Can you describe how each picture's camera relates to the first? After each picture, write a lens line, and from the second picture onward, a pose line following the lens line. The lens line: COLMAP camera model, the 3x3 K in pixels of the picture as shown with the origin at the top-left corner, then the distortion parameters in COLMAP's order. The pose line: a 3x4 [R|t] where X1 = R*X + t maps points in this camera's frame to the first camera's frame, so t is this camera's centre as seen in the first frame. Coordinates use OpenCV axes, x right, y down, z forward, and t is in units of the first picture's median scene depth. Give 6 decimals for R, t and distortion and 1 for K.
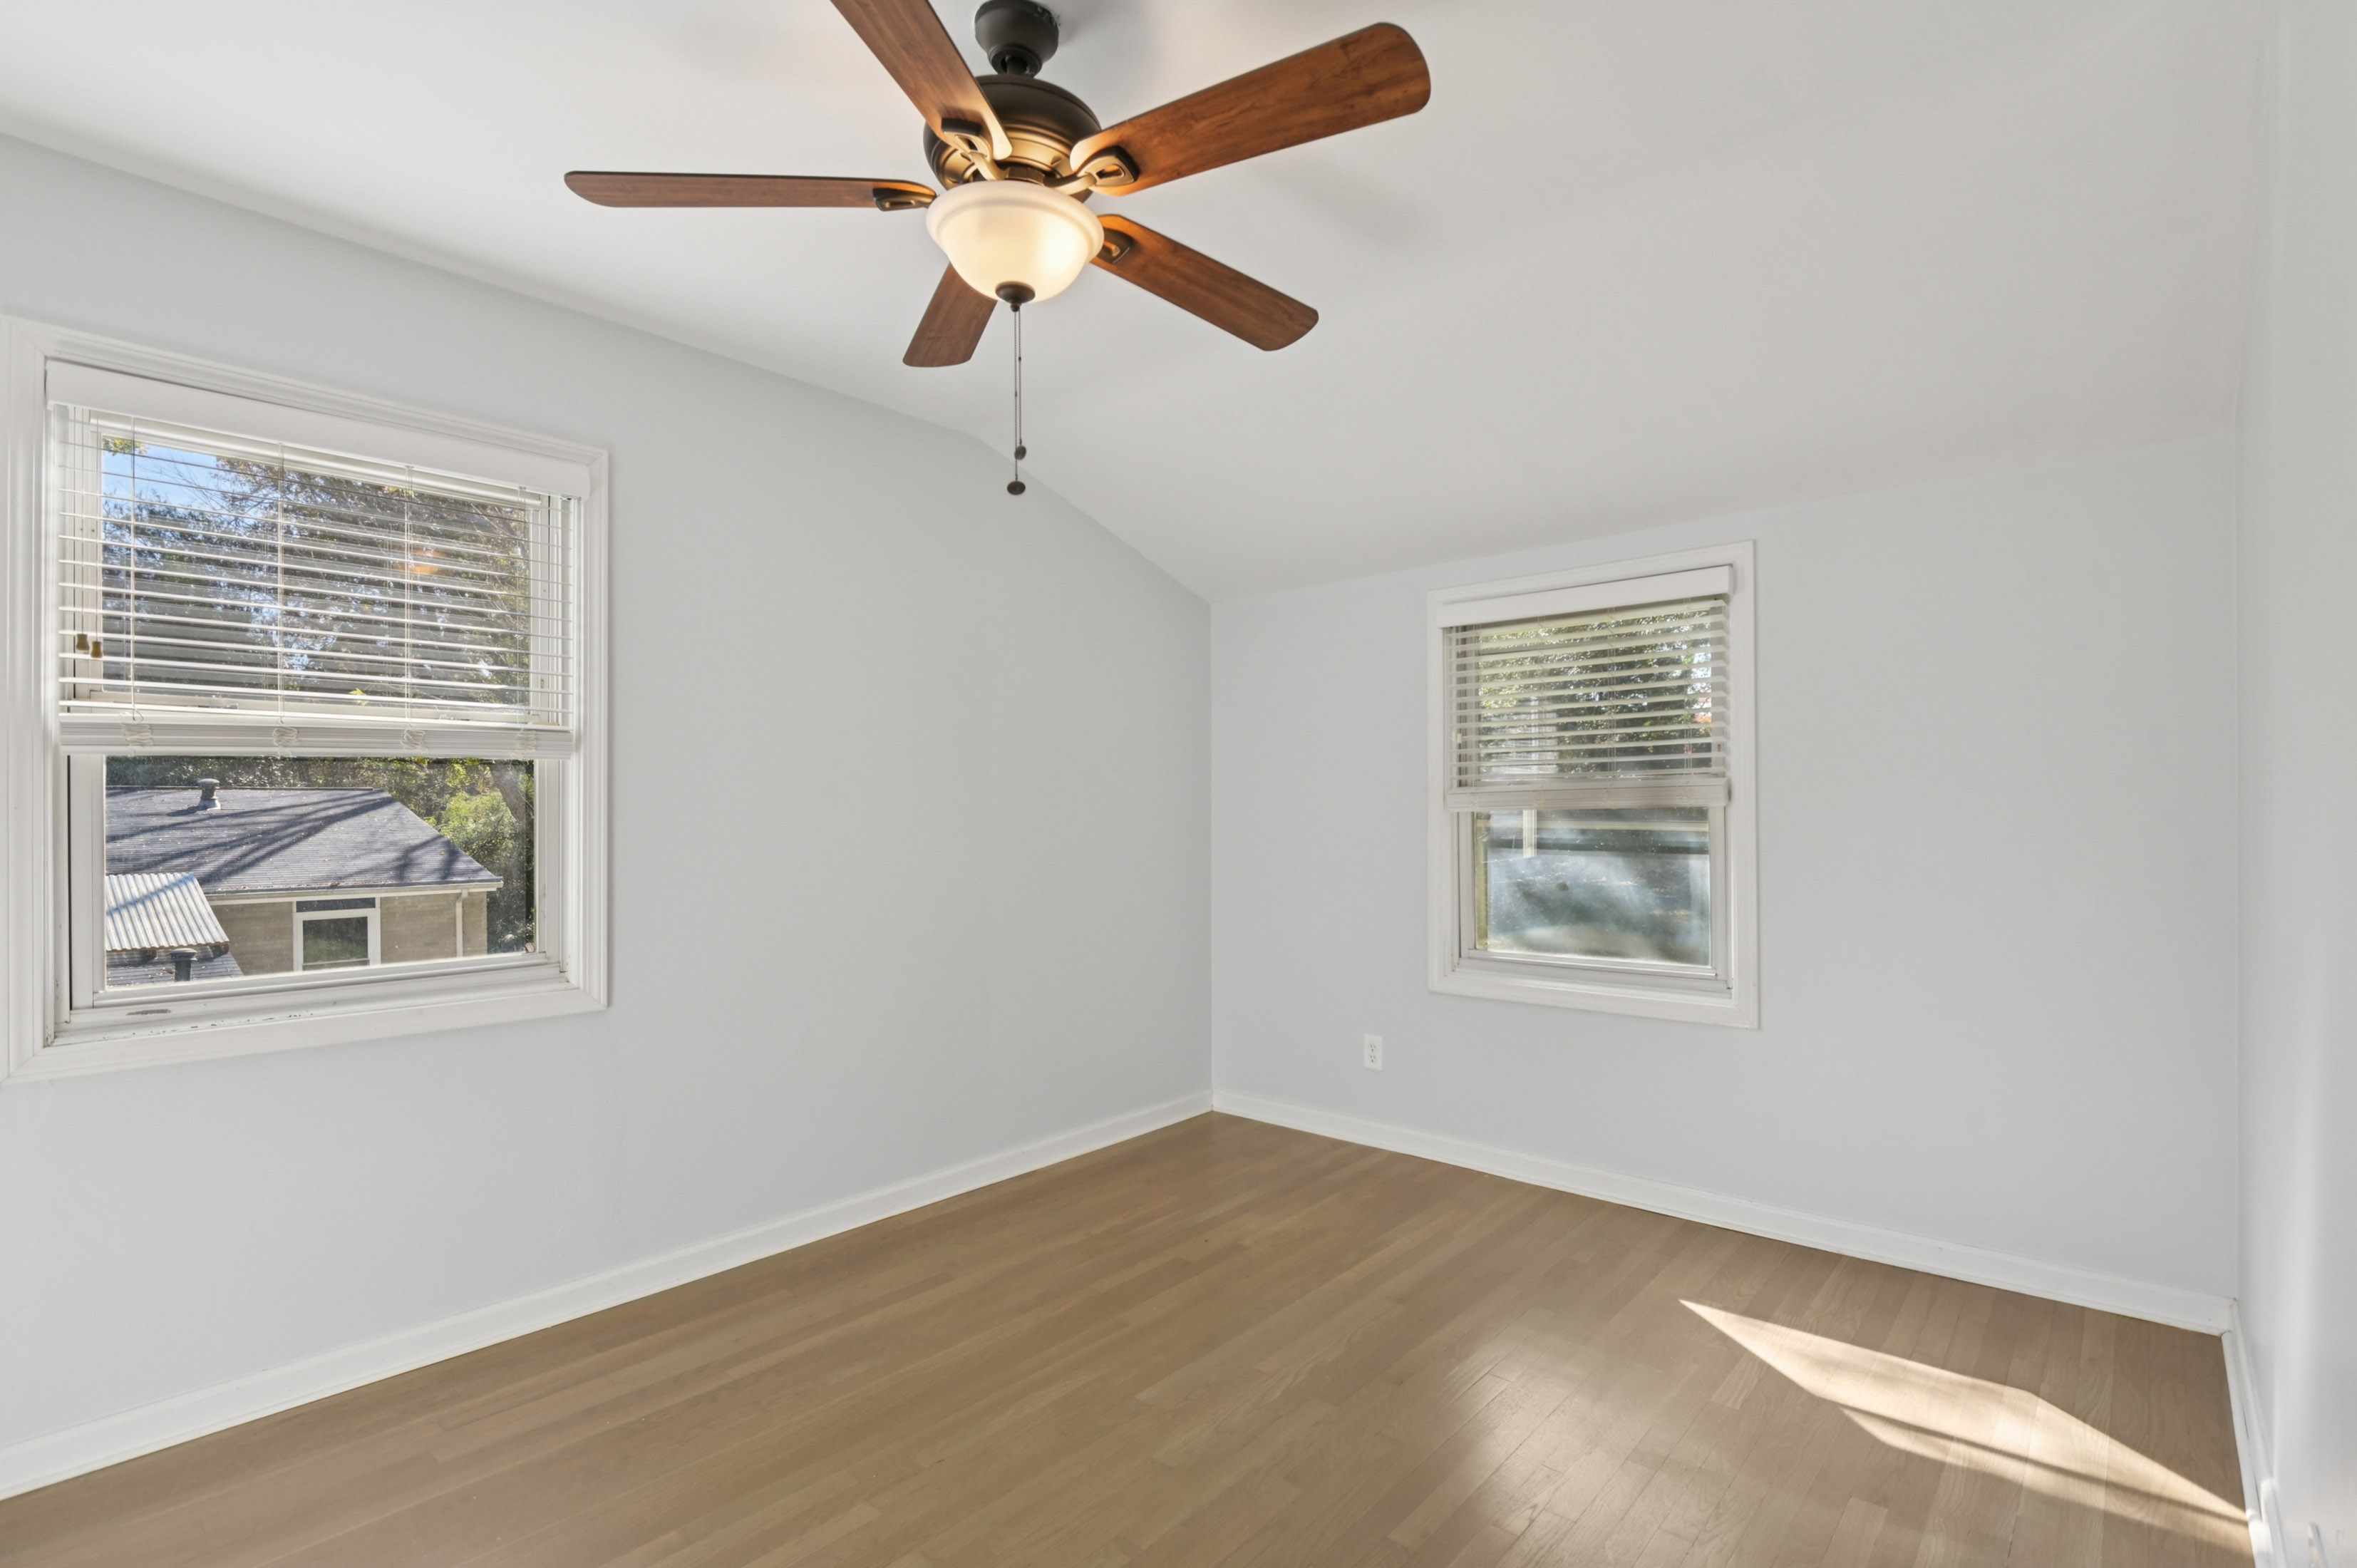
lens RADIAL K [[1103.9, 0, 1211.2], [0, 1103.9, 794.5], [0, 0, 1]] dist [-0.000663, -0.013437]
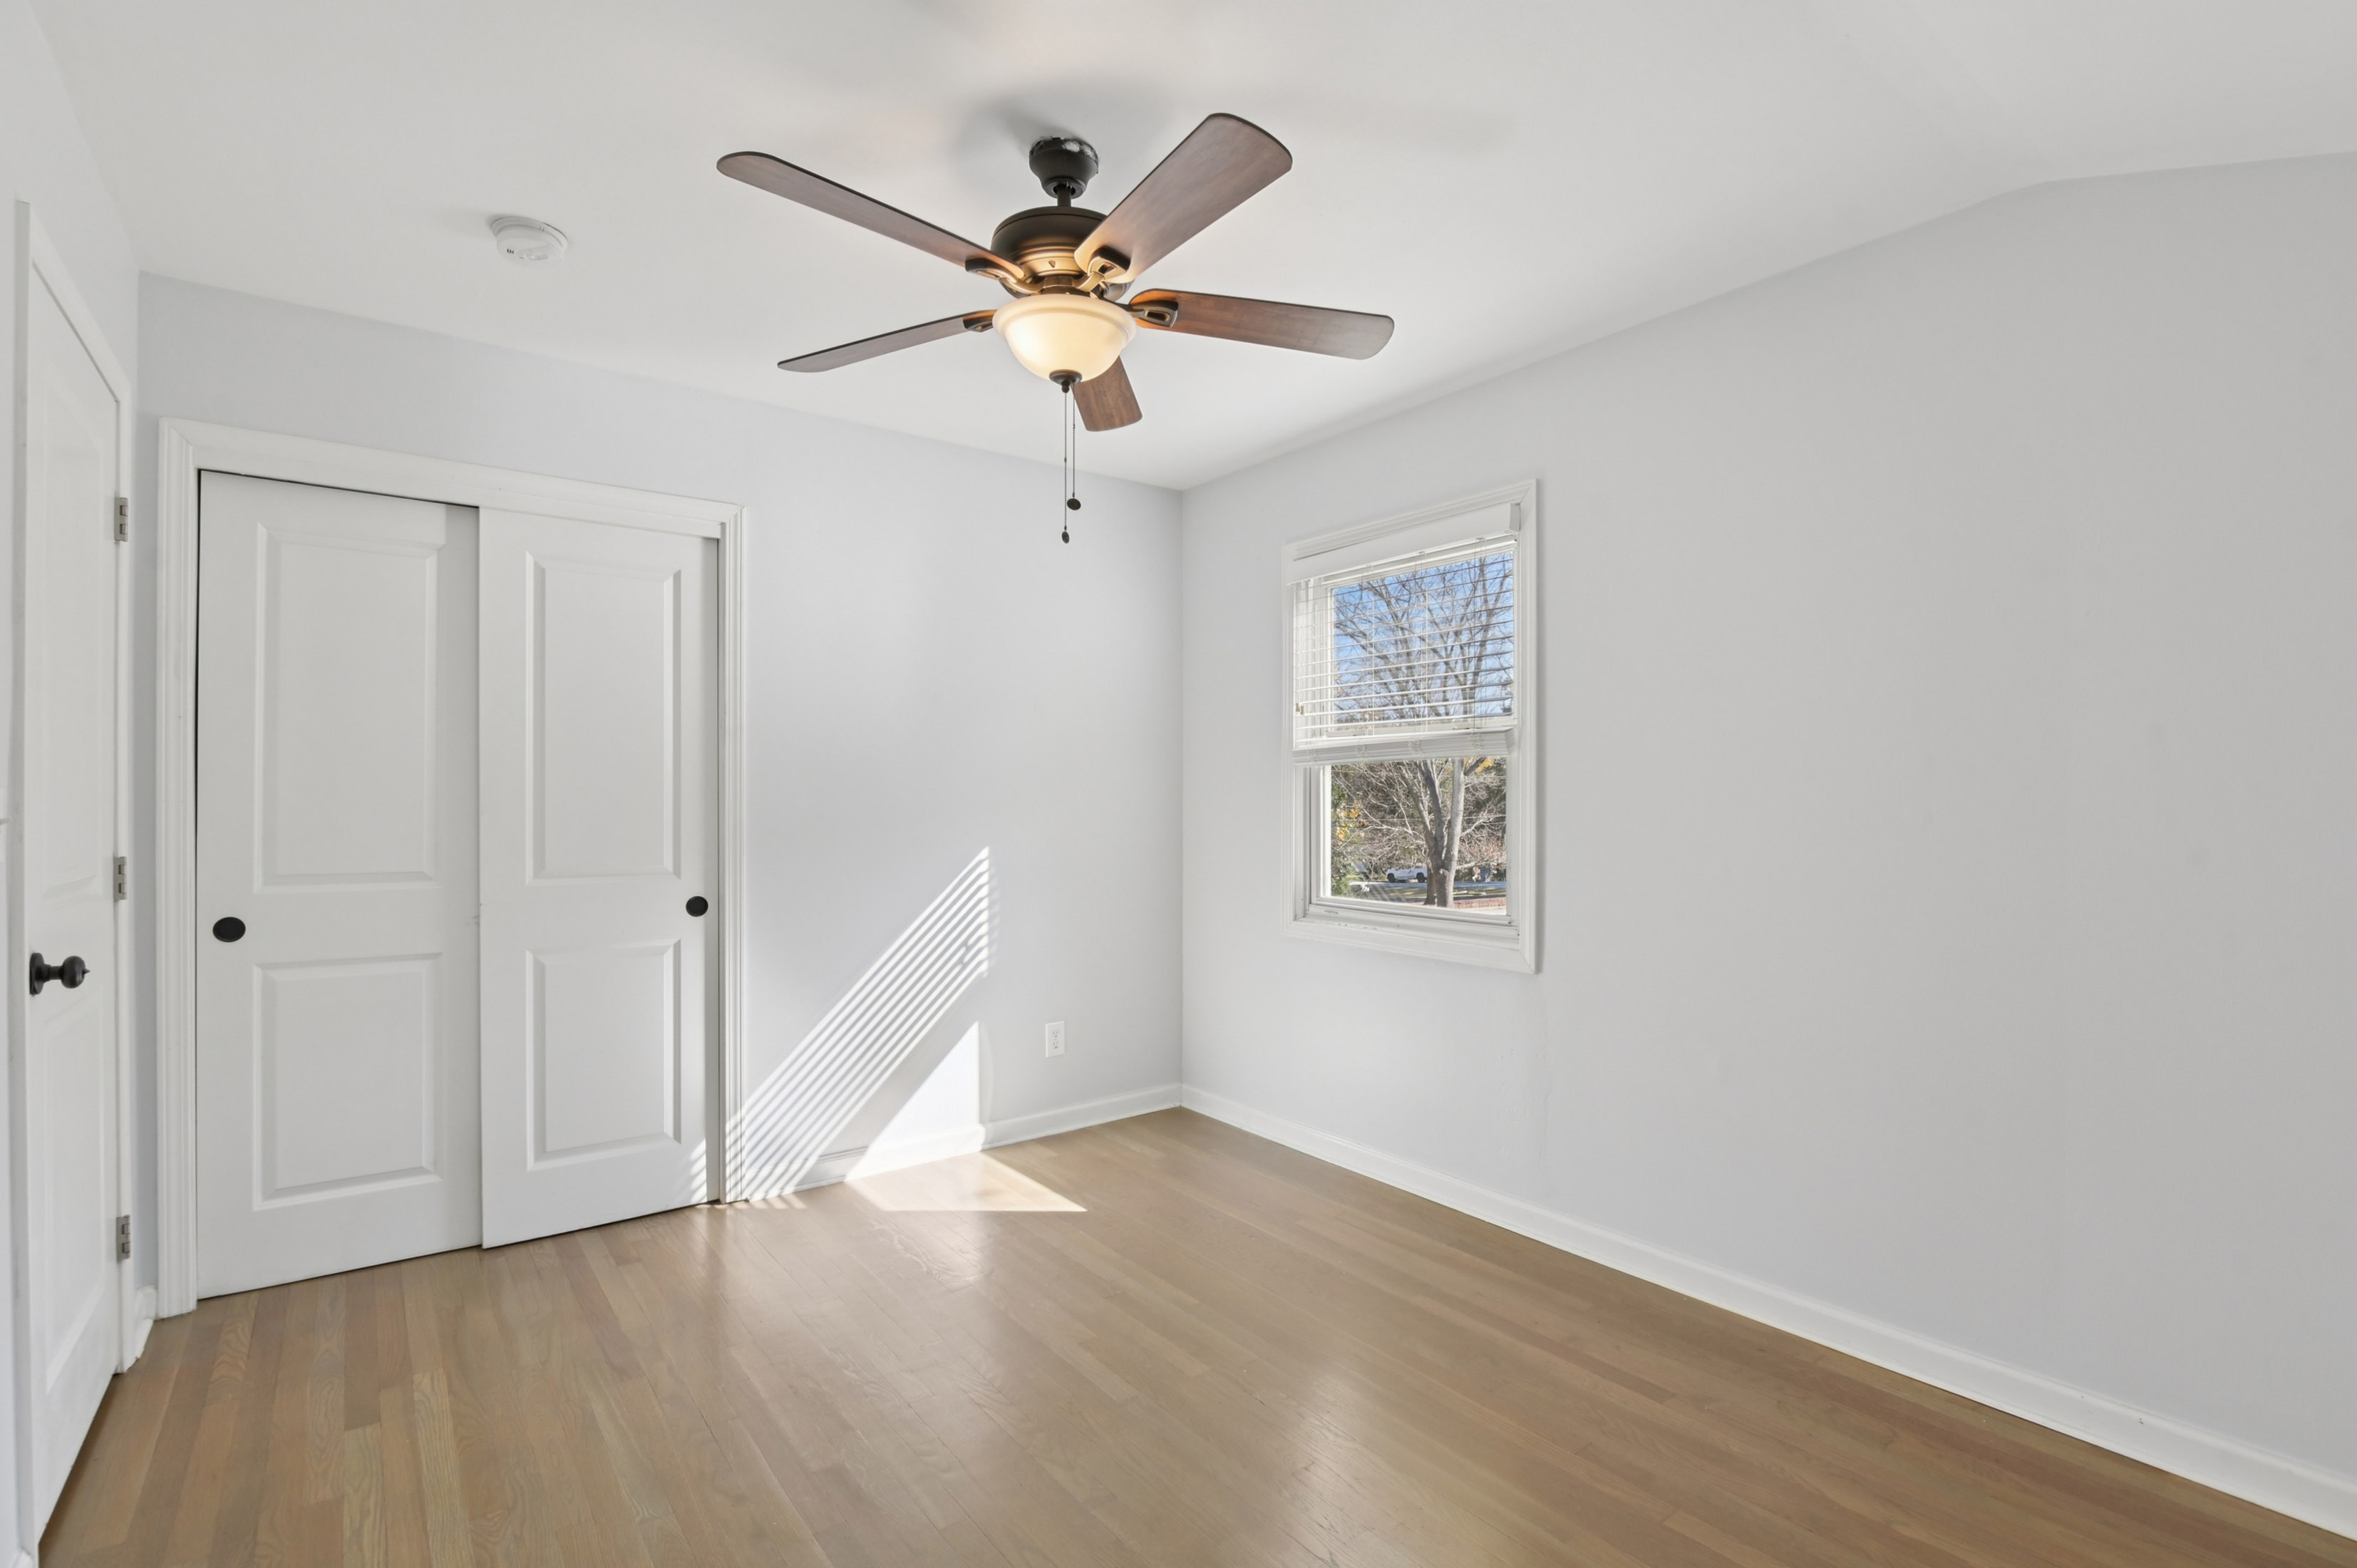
lens RADIAL K [[1090.7, 0, 1181.4], [0, 1090.7, 777.8], [0, 0, 1]] dist [-0.020951, -0.000614]
pose [[-0.204519, -0.010452, -0.978807, 0.636768], [0.009687, 0.999872, -0.012701, 0.003219], [0.978815, -0.012079, -0.204392, 0.895226]]
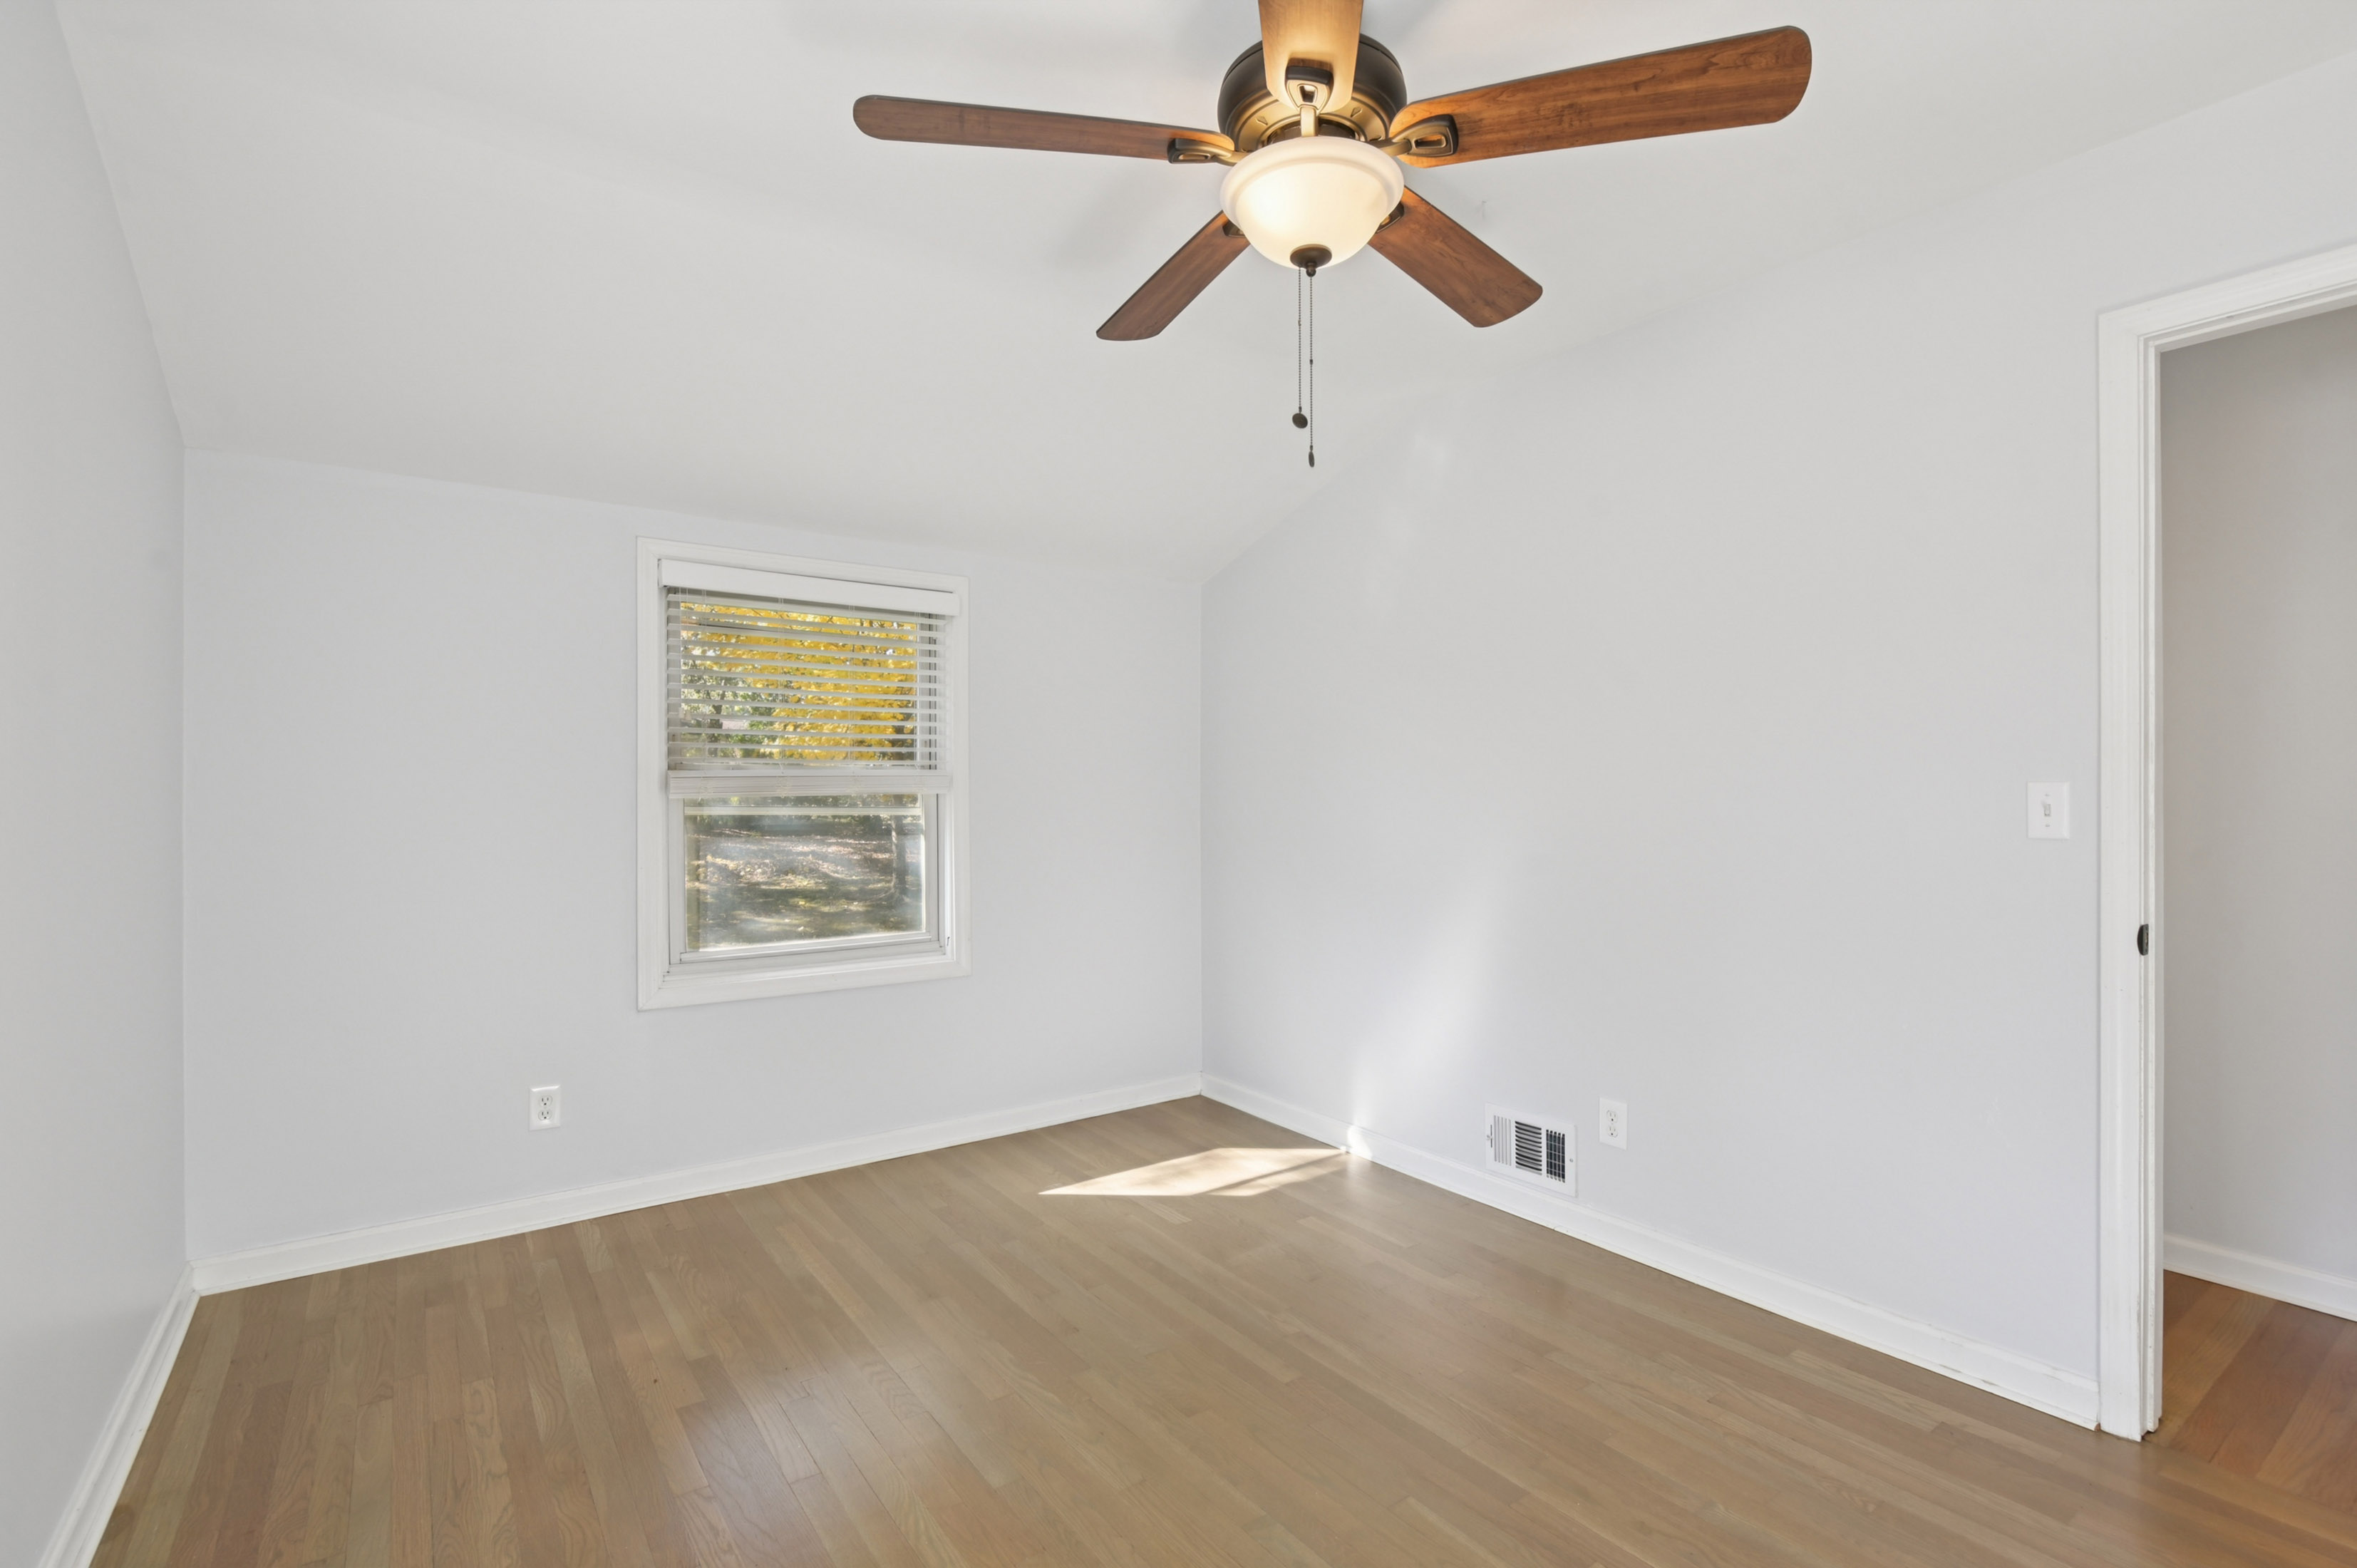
lens RADIAL K [[1065.2, 0, 1187.3], [0, 1065.2, 771.9], [0, 0, 1]] dist [-0.009311, -0.007957]
pose [[0.231877, 0.024988, 0.972424, -0.723798], [-0.011449, 0.999671, -0.022959, 0.013638], [-0.972678, -0.005810, 0.232087, 0.582307]]
